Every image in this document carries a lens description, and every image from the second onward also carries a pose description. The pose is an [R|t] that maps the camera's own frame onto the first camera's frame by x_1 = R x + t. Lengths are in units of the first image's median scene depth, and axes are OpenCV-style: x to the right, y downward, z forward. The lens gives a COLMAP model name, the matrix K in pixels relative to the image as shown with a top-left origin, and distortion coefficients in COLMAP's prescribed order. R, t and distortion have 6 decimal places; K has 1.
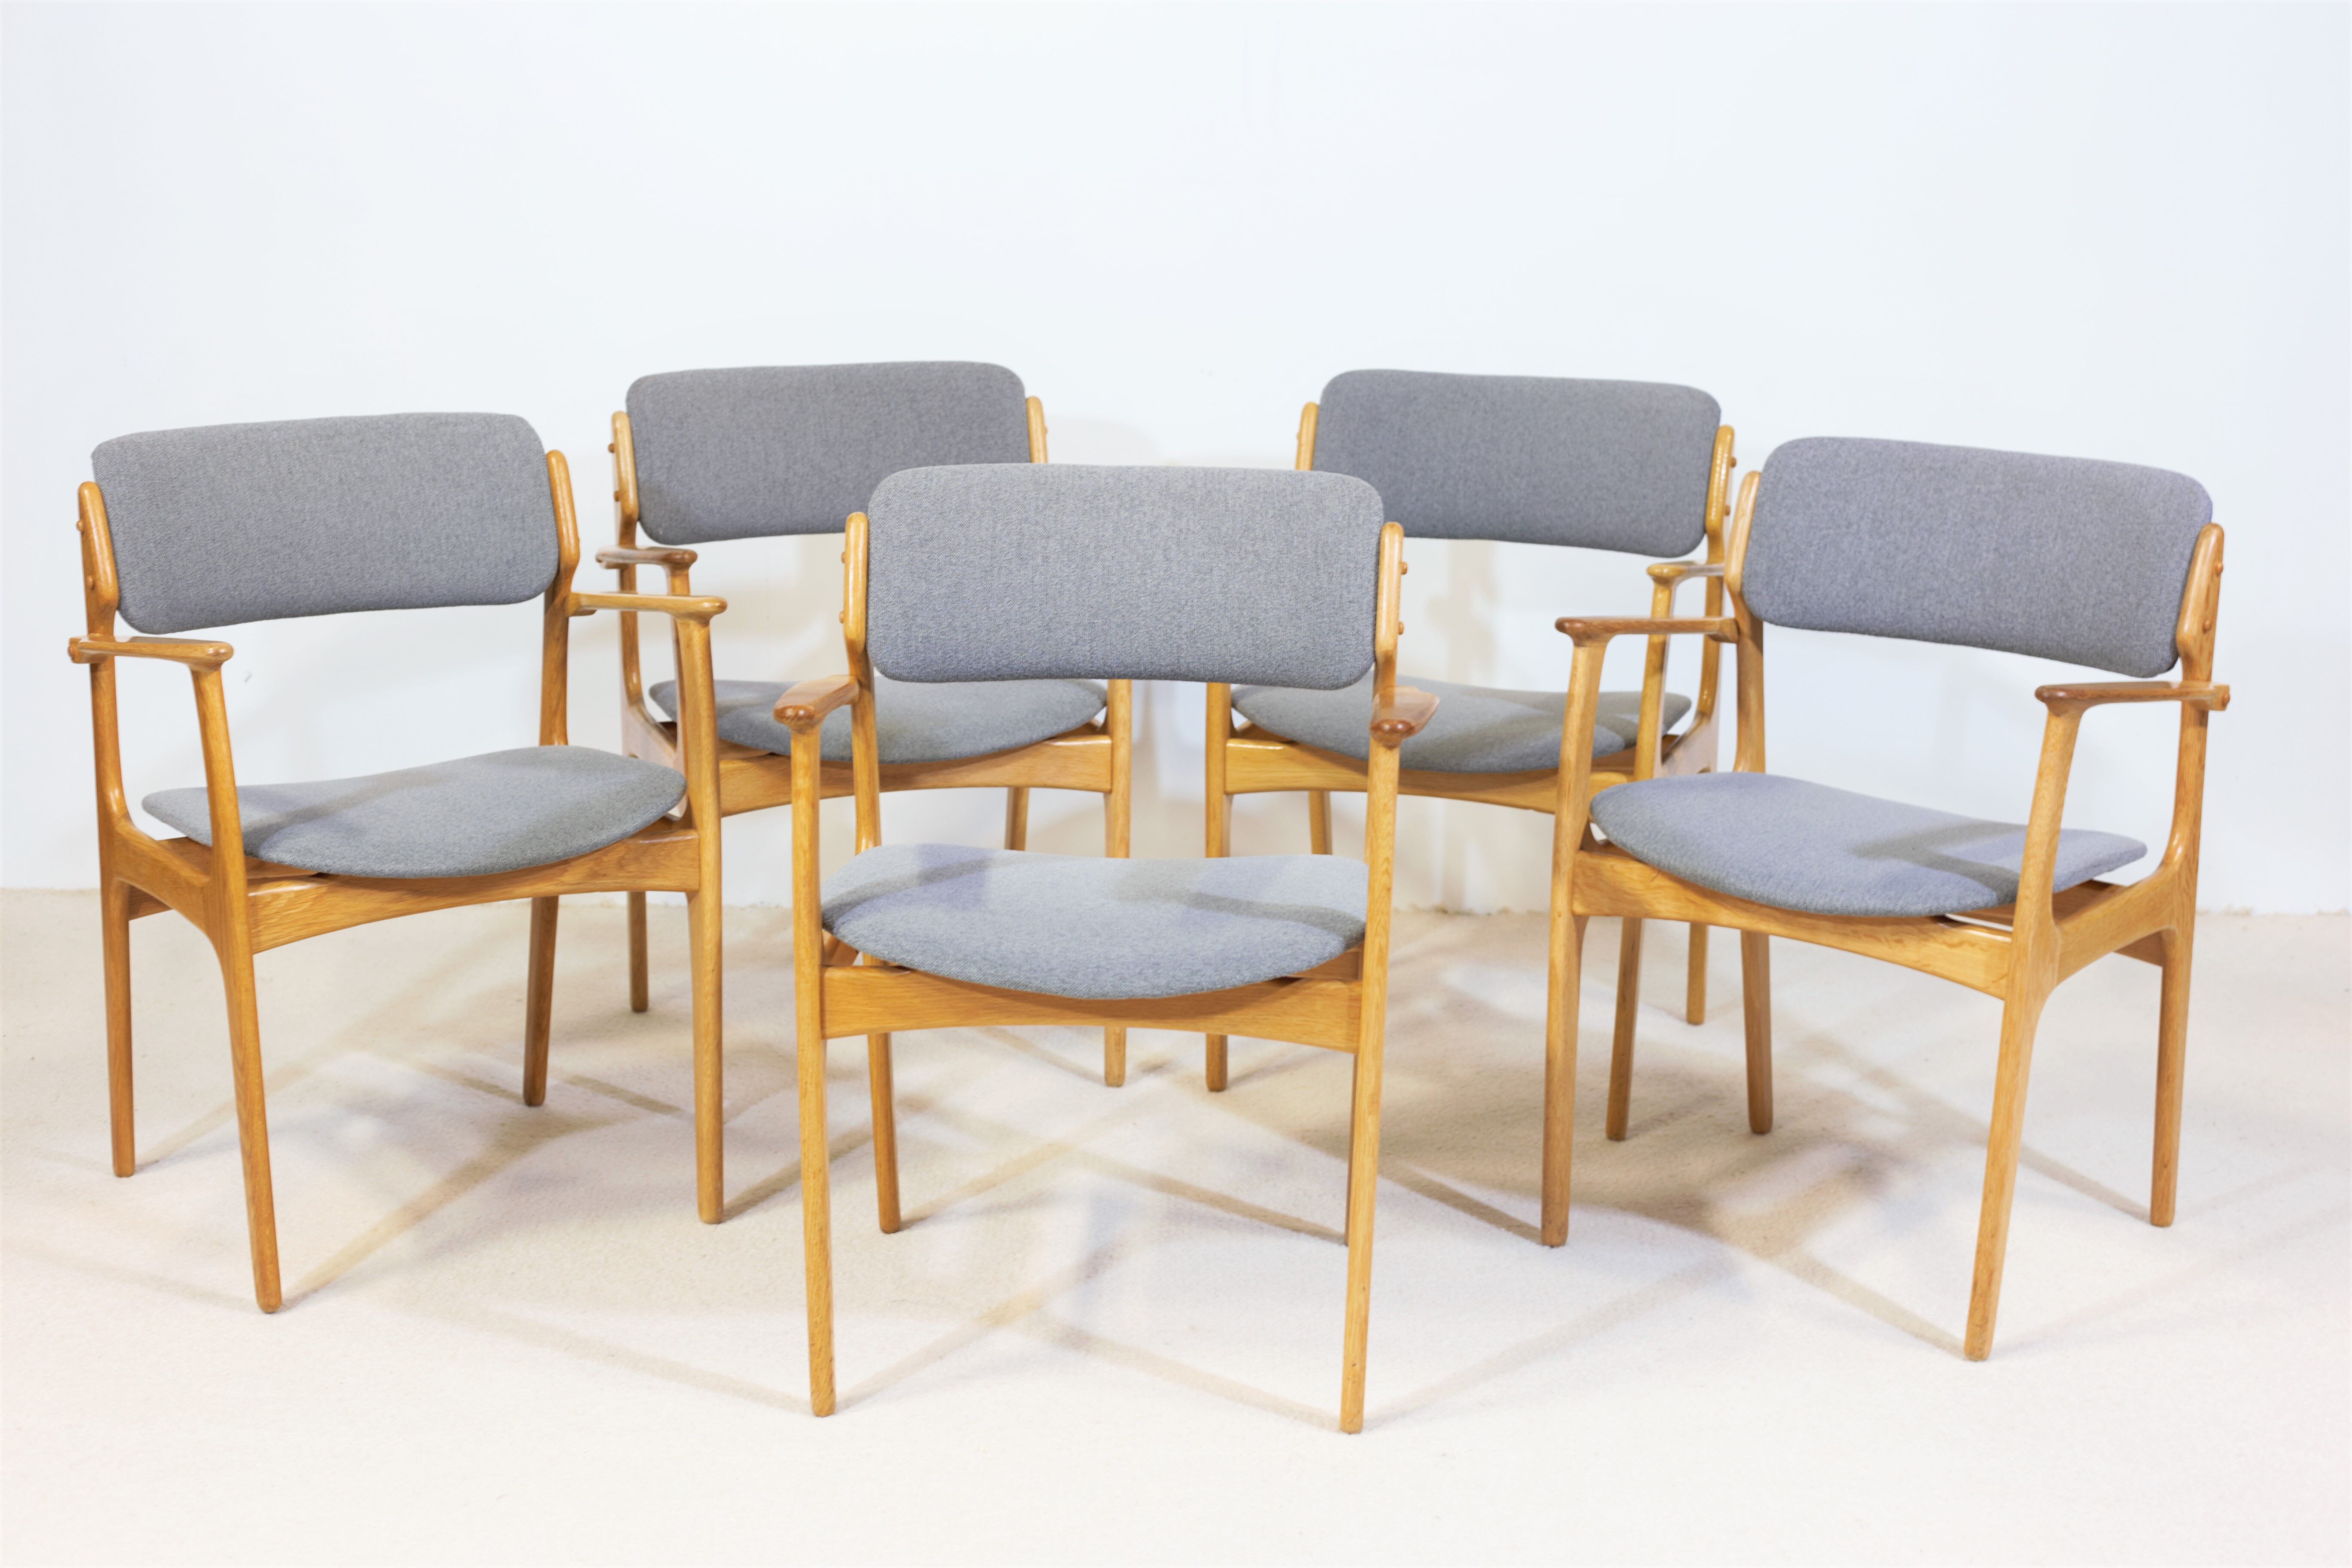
lens RADIAL K [[3409.9, 0, 1176.0], [0, 3409.9, 784.0], [0, 0, 1]] dist [-0.108556, -0.065067]
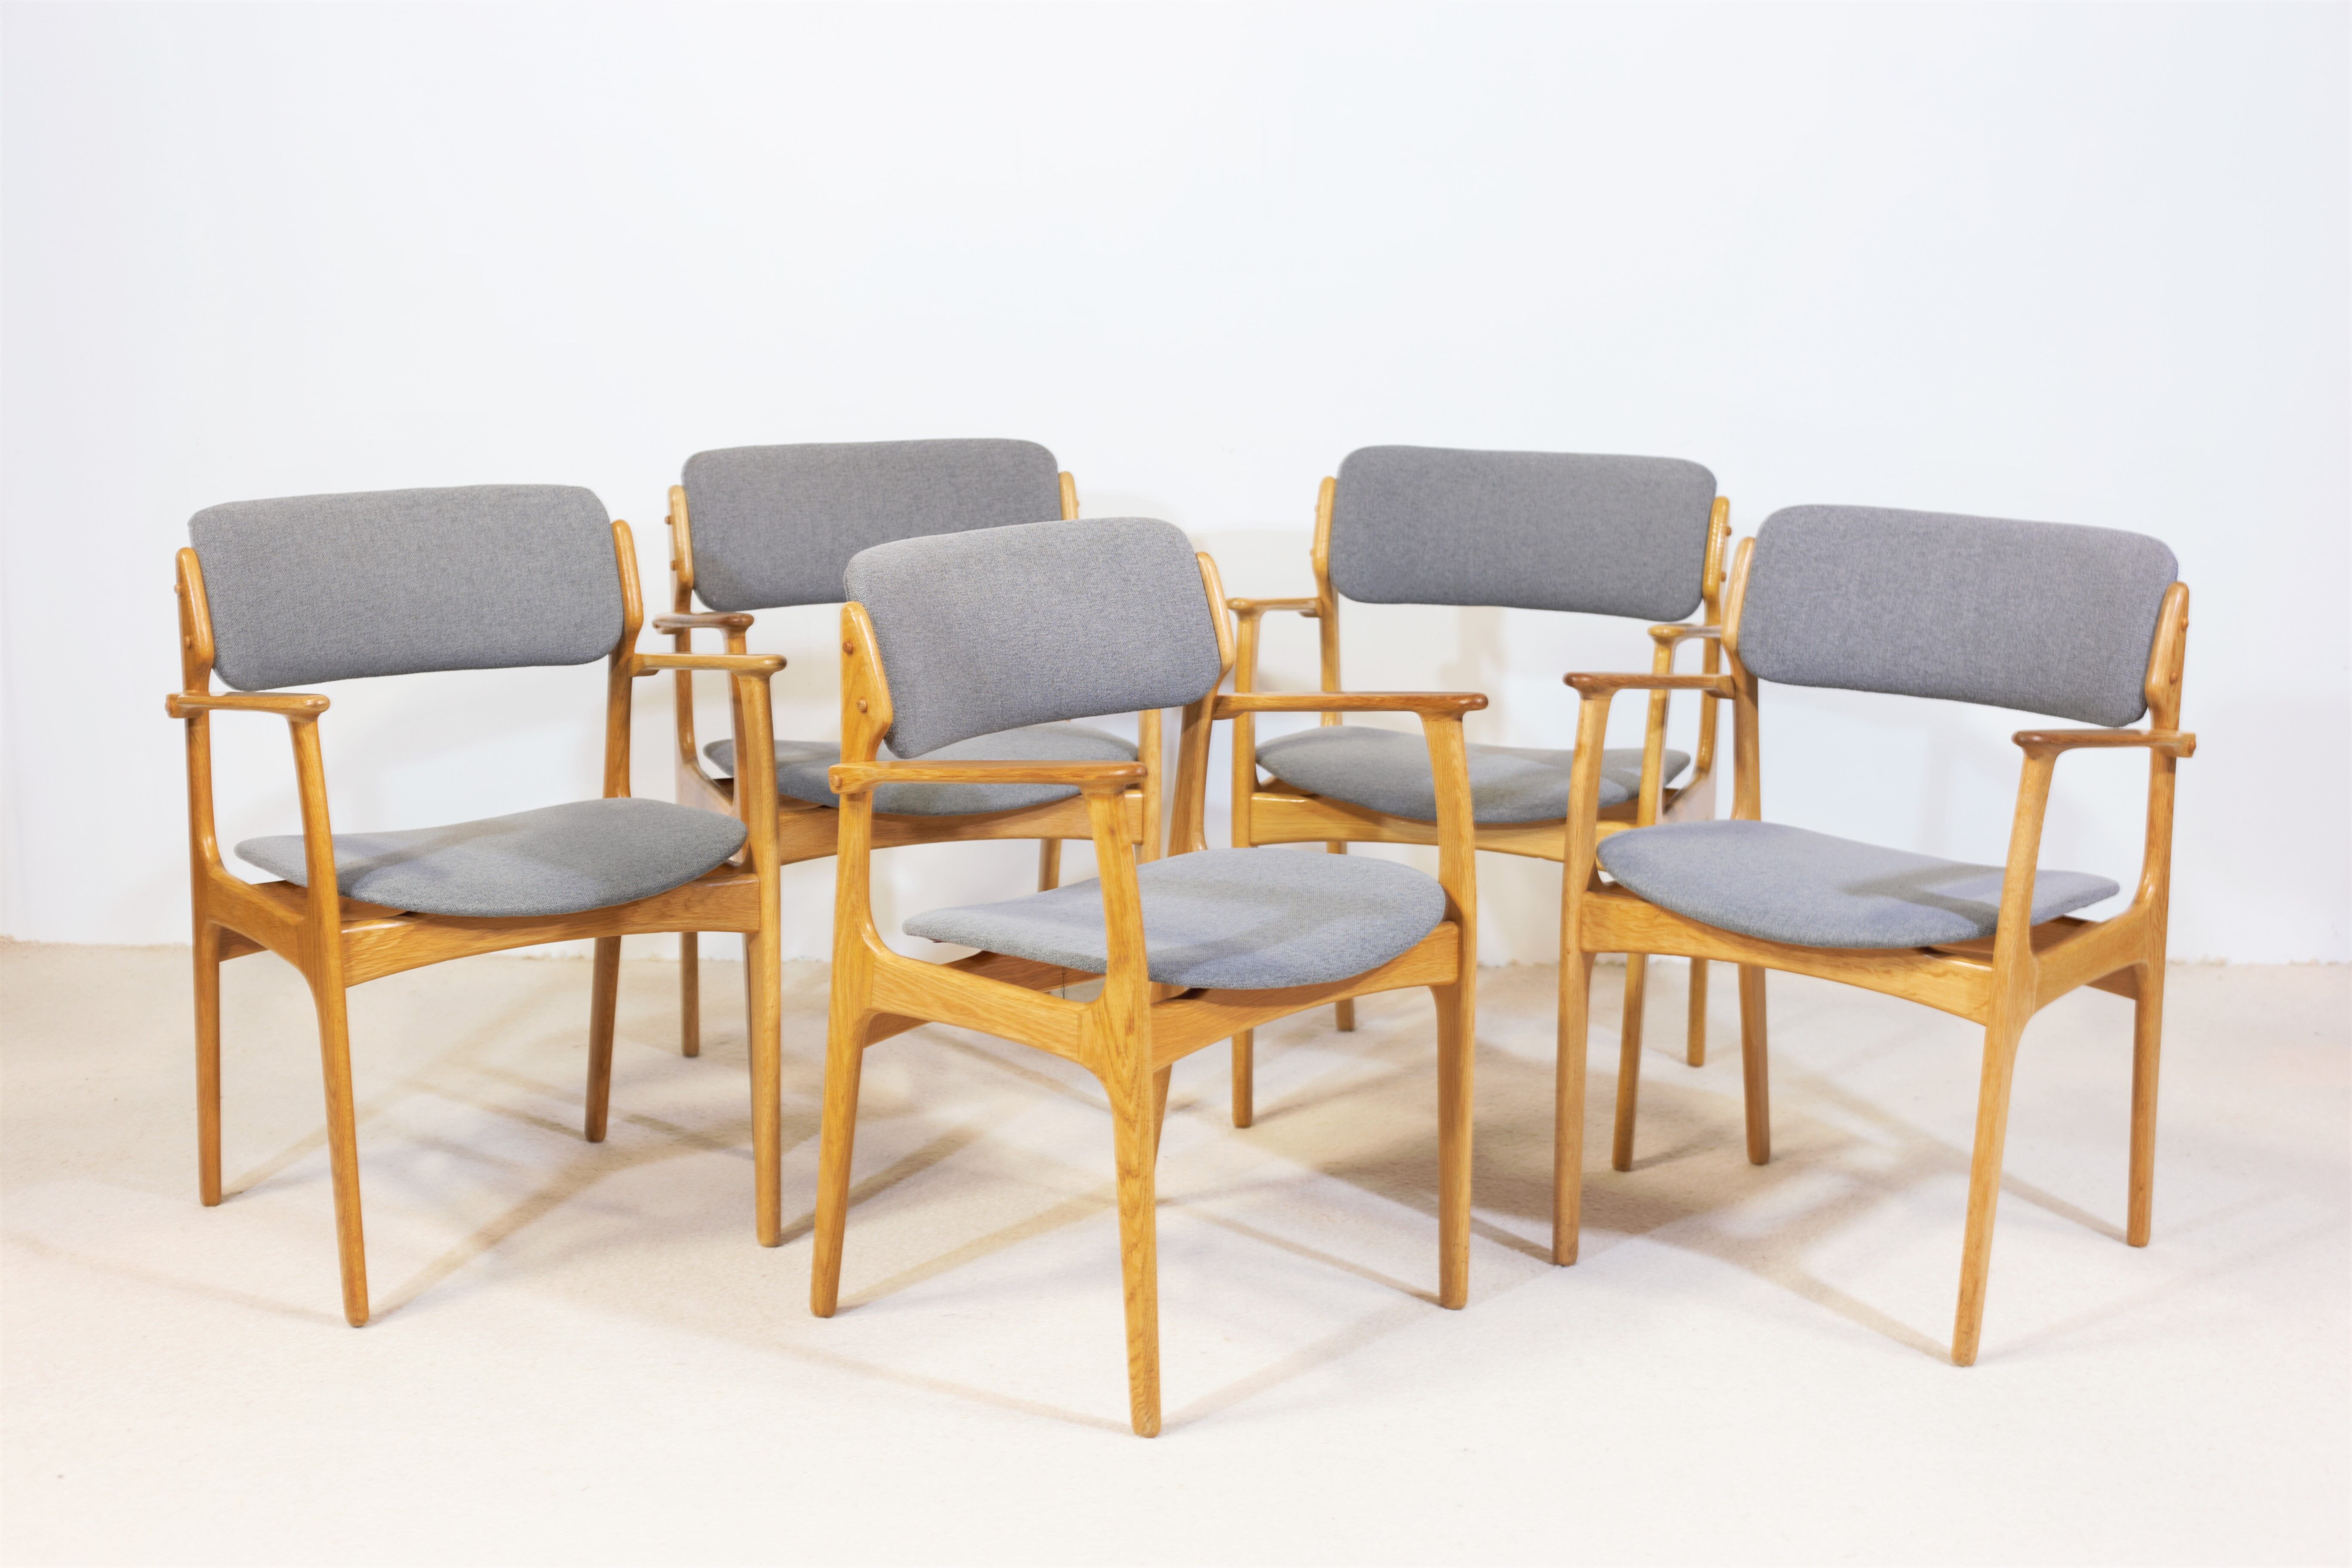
lens RADIAL K [[3409.9, 0, 1176.0], [0, 3409.9, 784.0], [0, 0, 1]] dist [-0.108556, -0.065067]
pose [[0.999996, -0.002263, 0.001725, -0.011294], [0.002311, 0.999600, -0.028170, 0.014875], [-0.001661, 0.028173, 0.999602, -0.061890]]
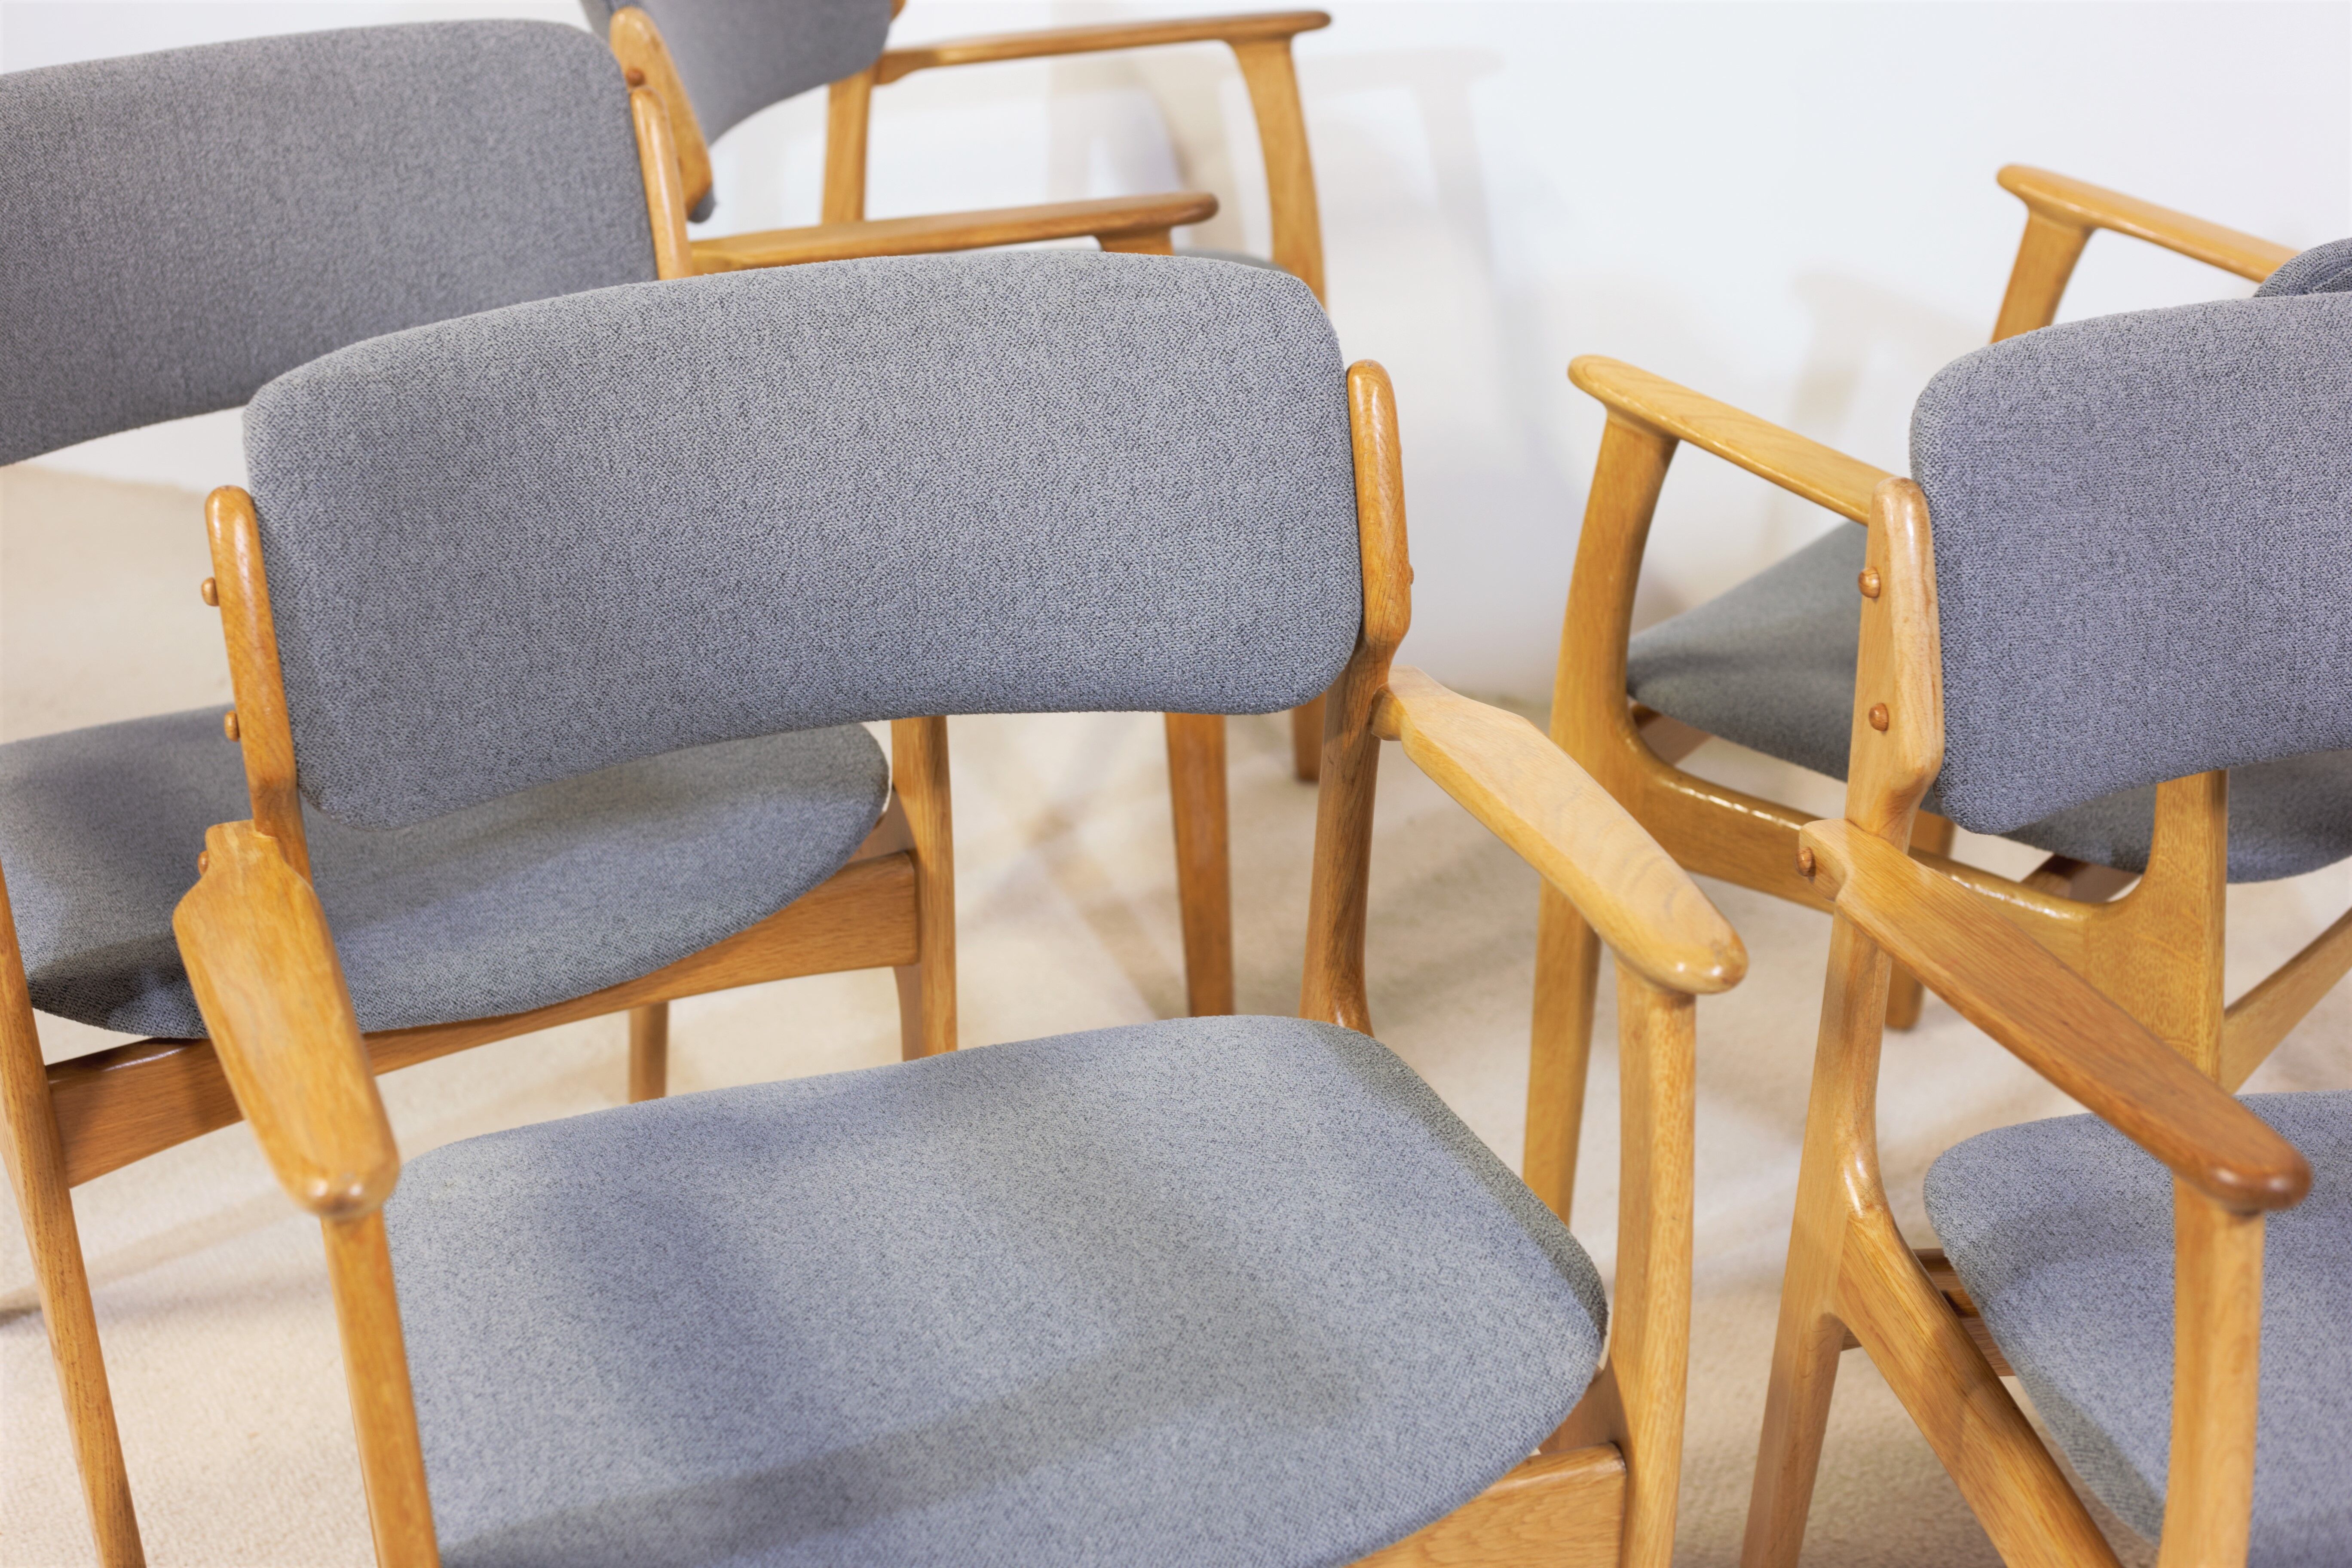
lens RADIAL K [[3543.6, 0, 1176.0], [0, 3543.6, 784.0], [0, 0, 1]] dist [-0.100115, 0.023424]
pose [[0.961204, 0.107795, -0.253902, -0.089761], [-0.047294, 0.971253, 0.233305, -0.152109], [0.271753, -0.212245, 0.938671, 0.578844]]
